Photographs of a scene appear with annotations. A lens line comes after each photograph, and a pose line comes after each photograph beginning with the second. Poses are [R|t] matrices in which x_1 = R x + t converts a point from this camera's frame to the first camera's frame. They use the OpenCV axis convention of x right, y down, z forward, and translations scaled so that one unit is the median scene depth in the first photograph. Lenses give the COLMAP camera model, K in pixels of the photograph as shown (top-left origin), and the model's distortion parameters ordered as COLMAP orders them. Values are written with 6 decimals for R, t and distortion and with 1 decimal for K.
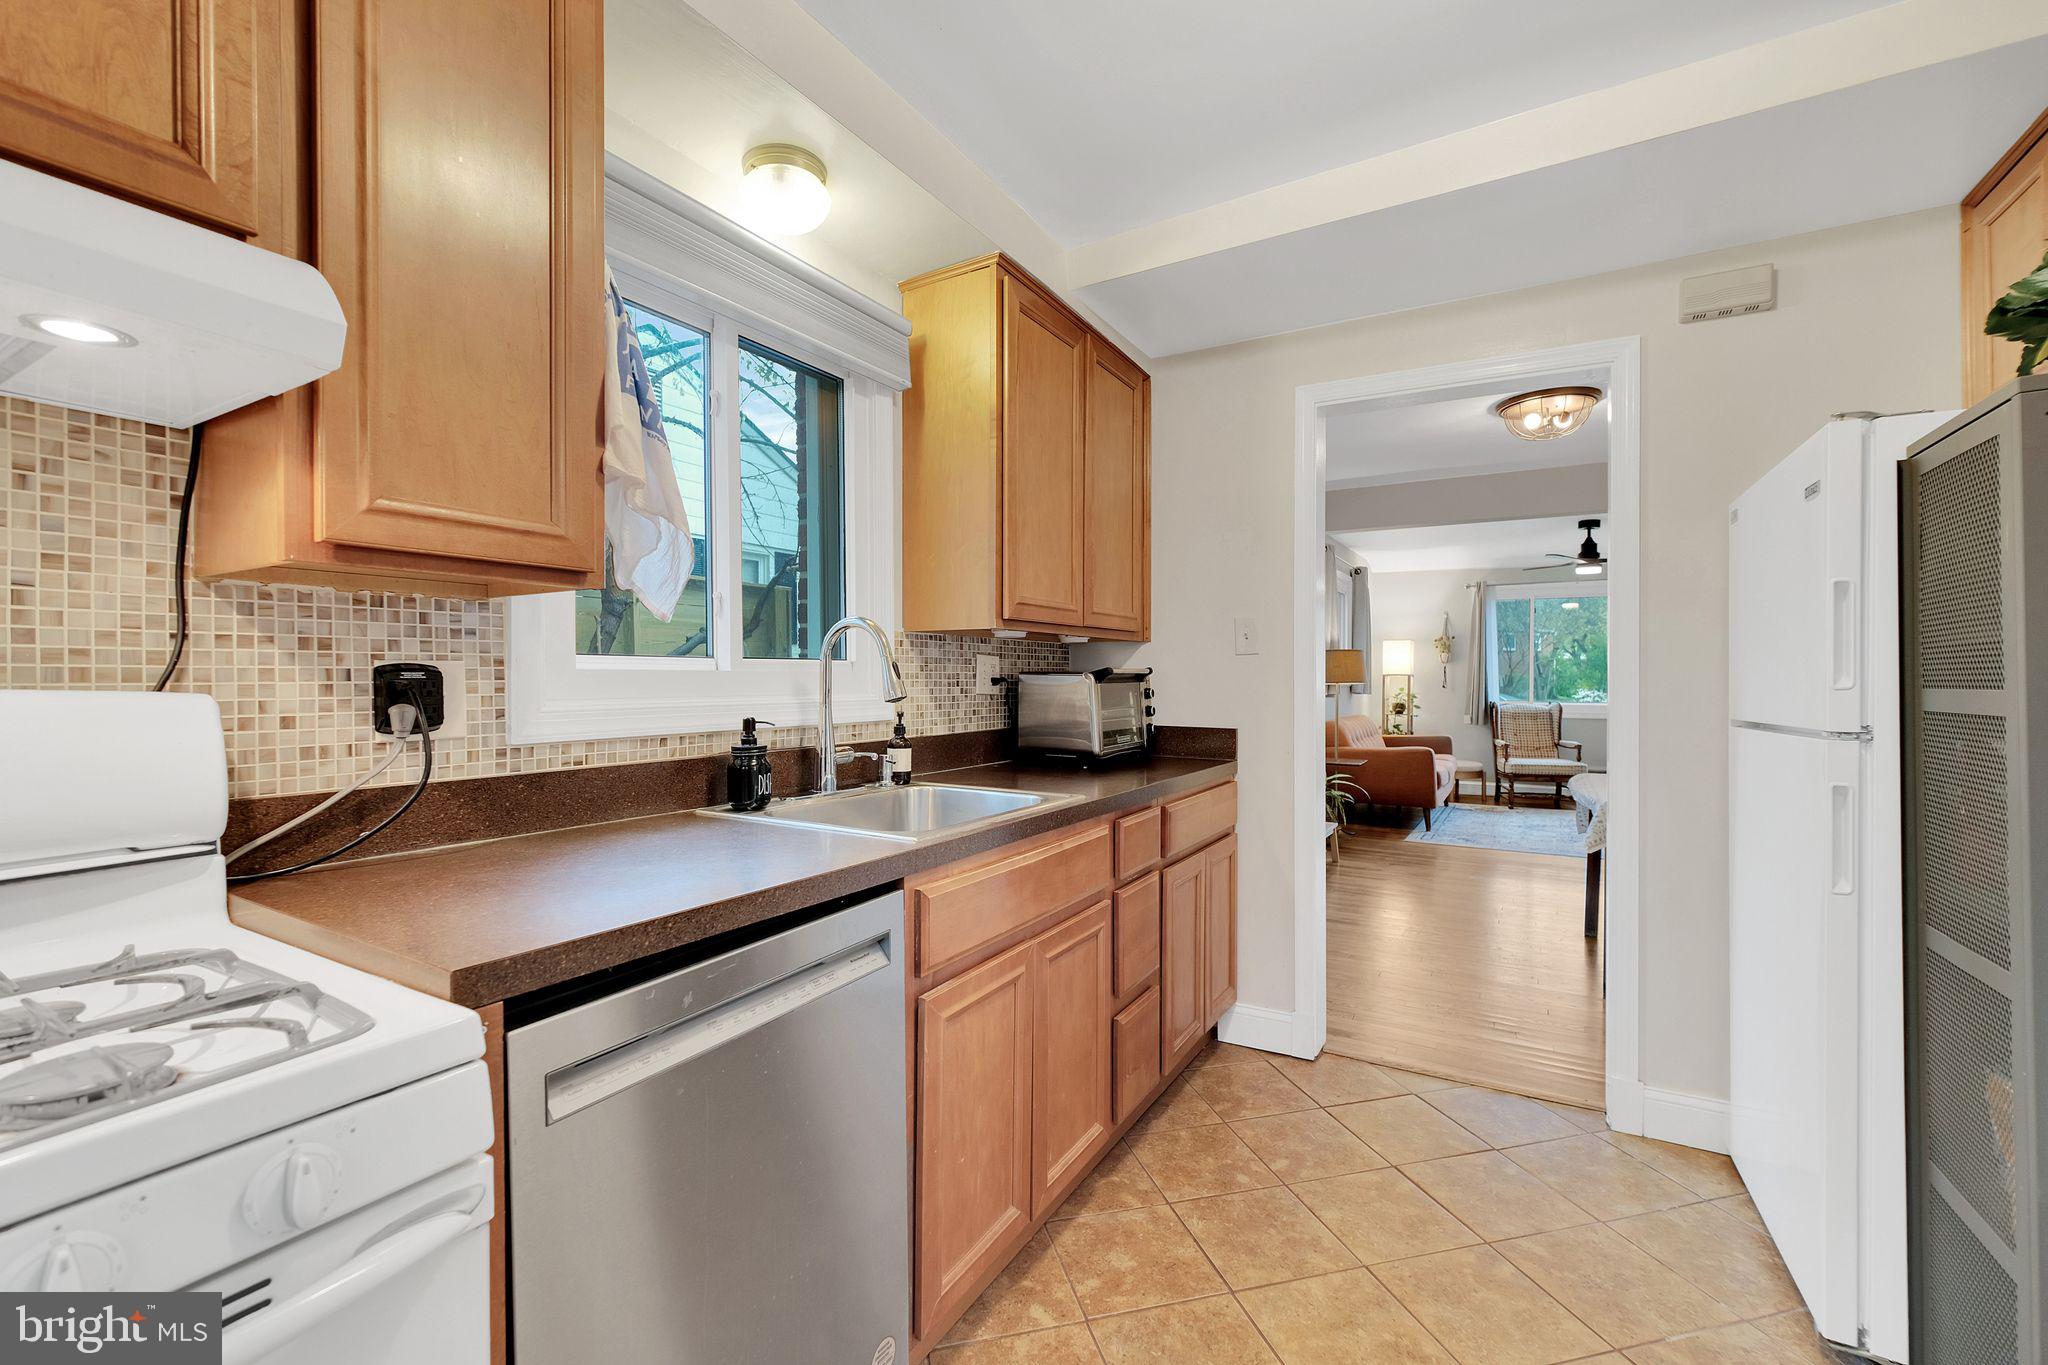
lens RADIAL K [[864.4, 0, 1030.9], [0, 864.4, 684.6], [0, 0, 1]] dist [-0.003294, -0.000618]
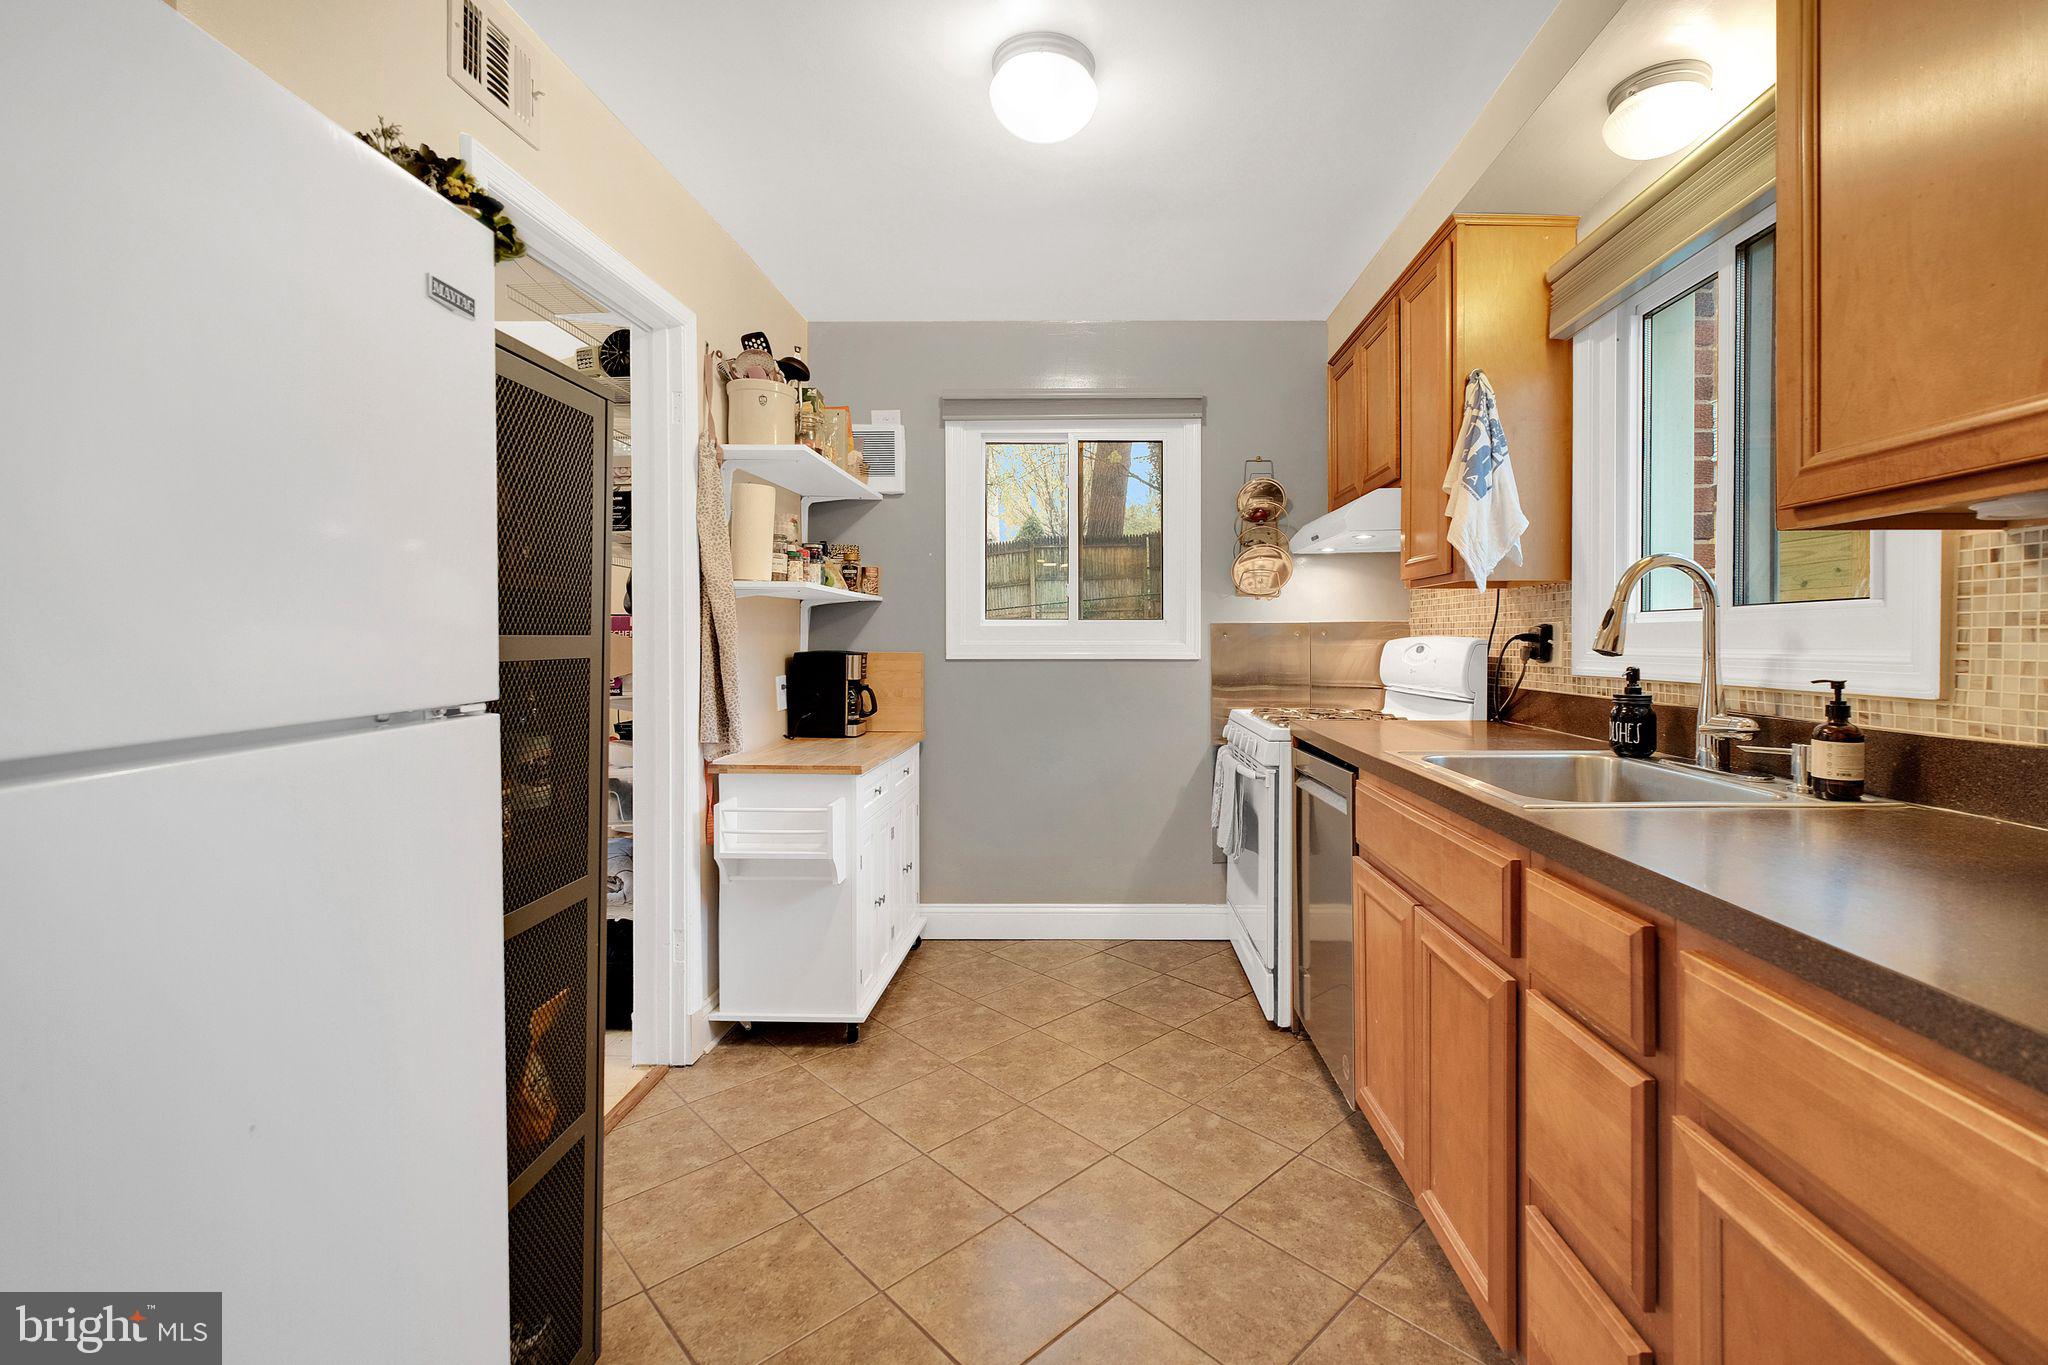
lens RADIAL K [[864.4, 0, 1084.5], [0, 864.4, 649.6], [0, 0, 1]] dist [-0.003294, -0.000618]
pose [[-0.856165, 0.005676, -0.516671, 0.718064], [-0.003656, 0.999848, 0.017043, 0.001378], [0.516689, 0.016481, -0.856014, 1.453302]]
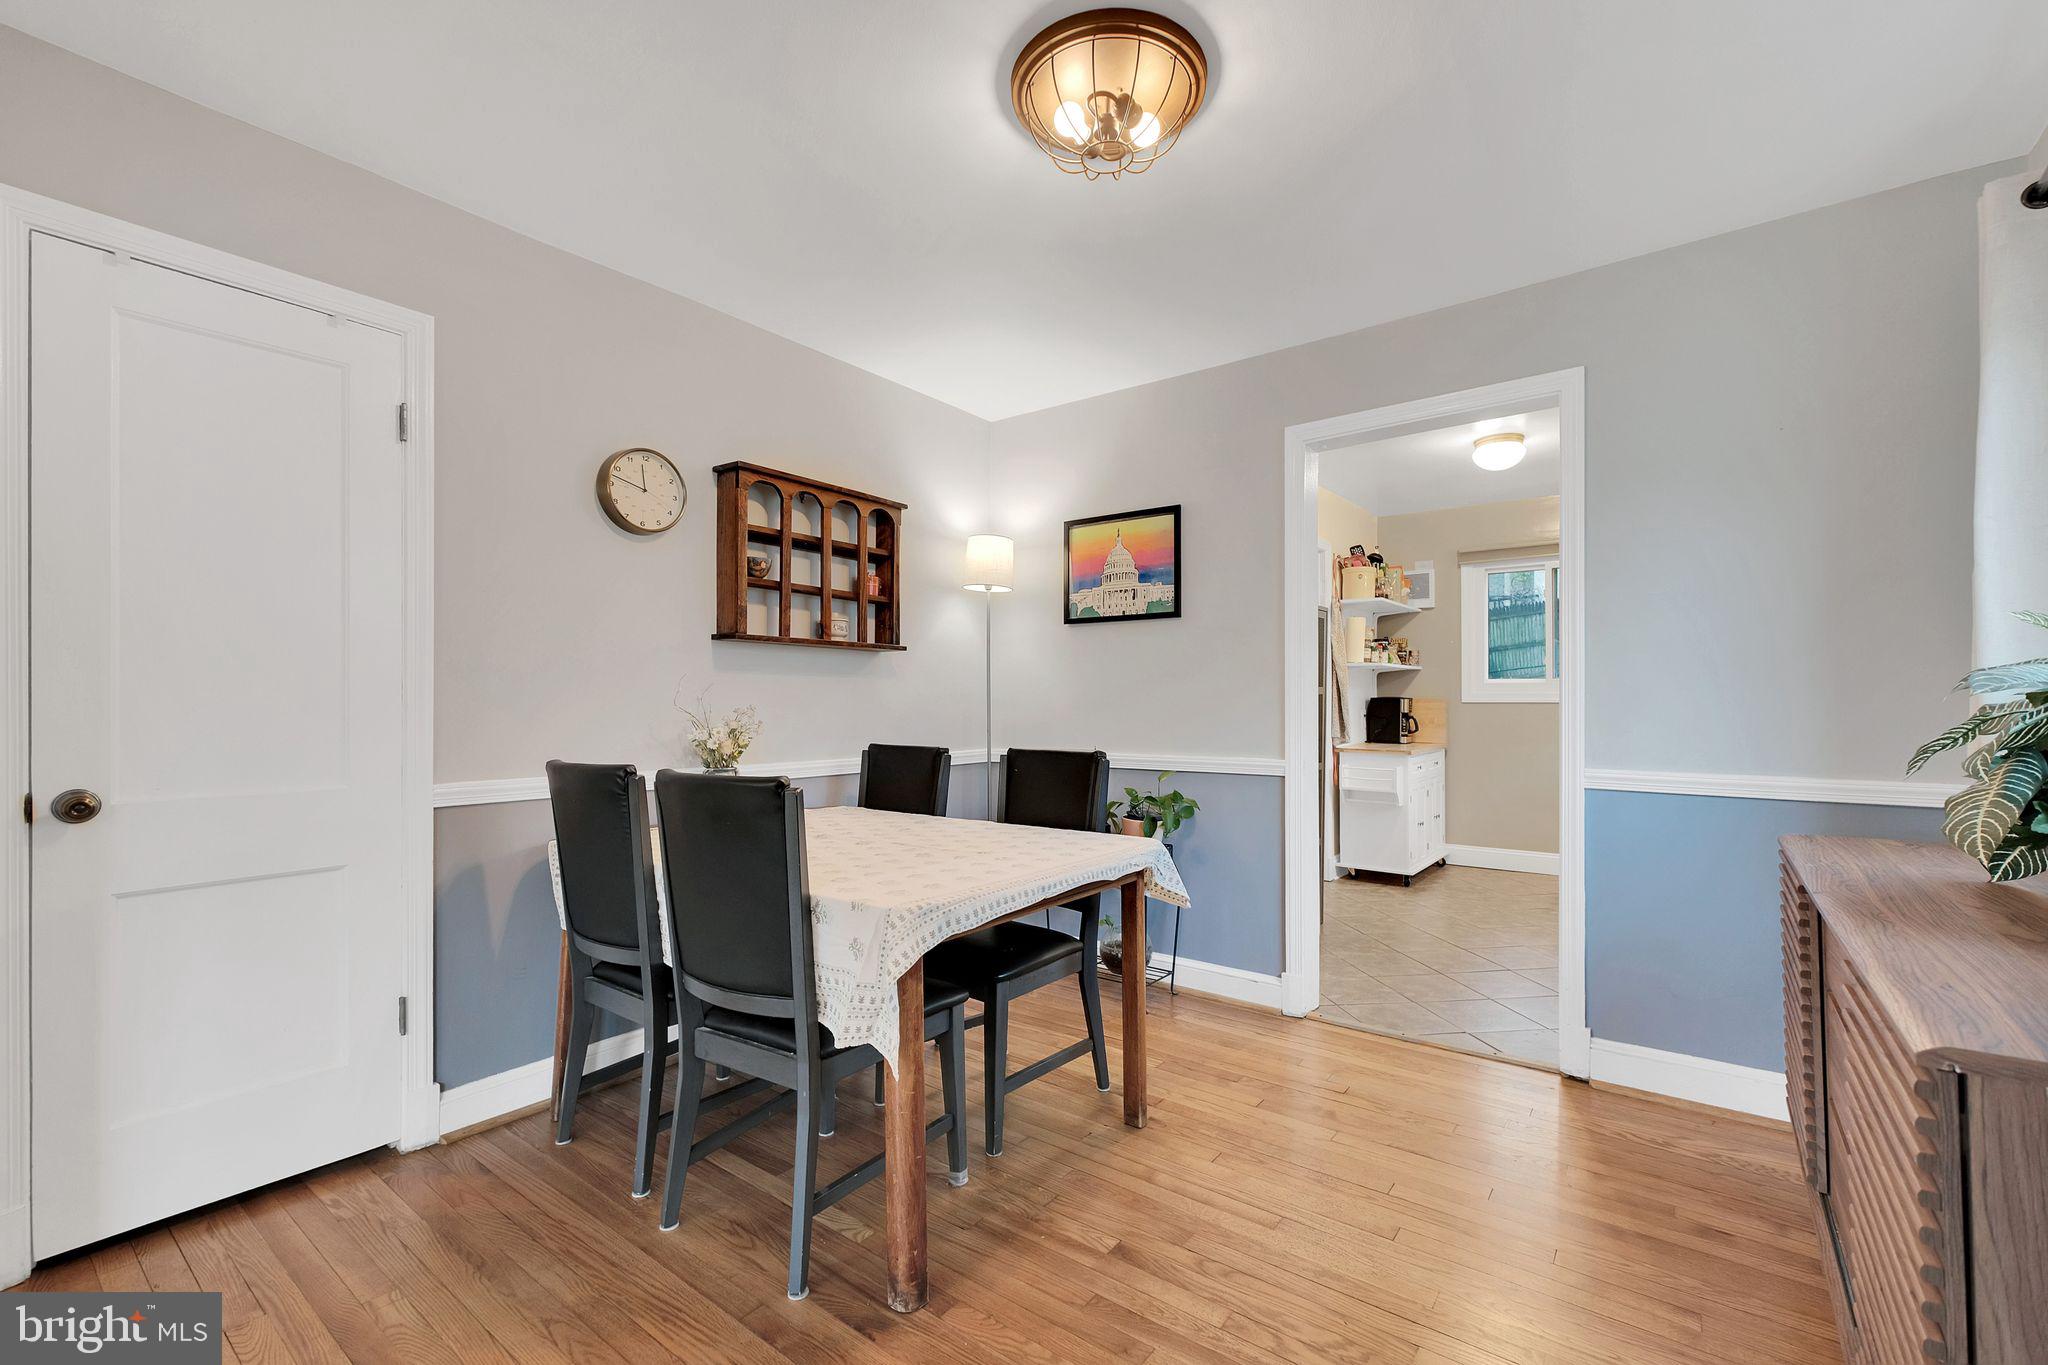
lens RADIAL K [[864.4, 0, 1007.5], [0, 864.4, 673.9], [0, 0, 1]] dist [-0.003294, -0.000618]
pose [[-0.991903, -0.003819, 0.126938, 1.253832], [-0.005882, 0.999857, -0.015882, 0.009464], [-0.126859, -0.016500, -0.991784, 3.038171]]
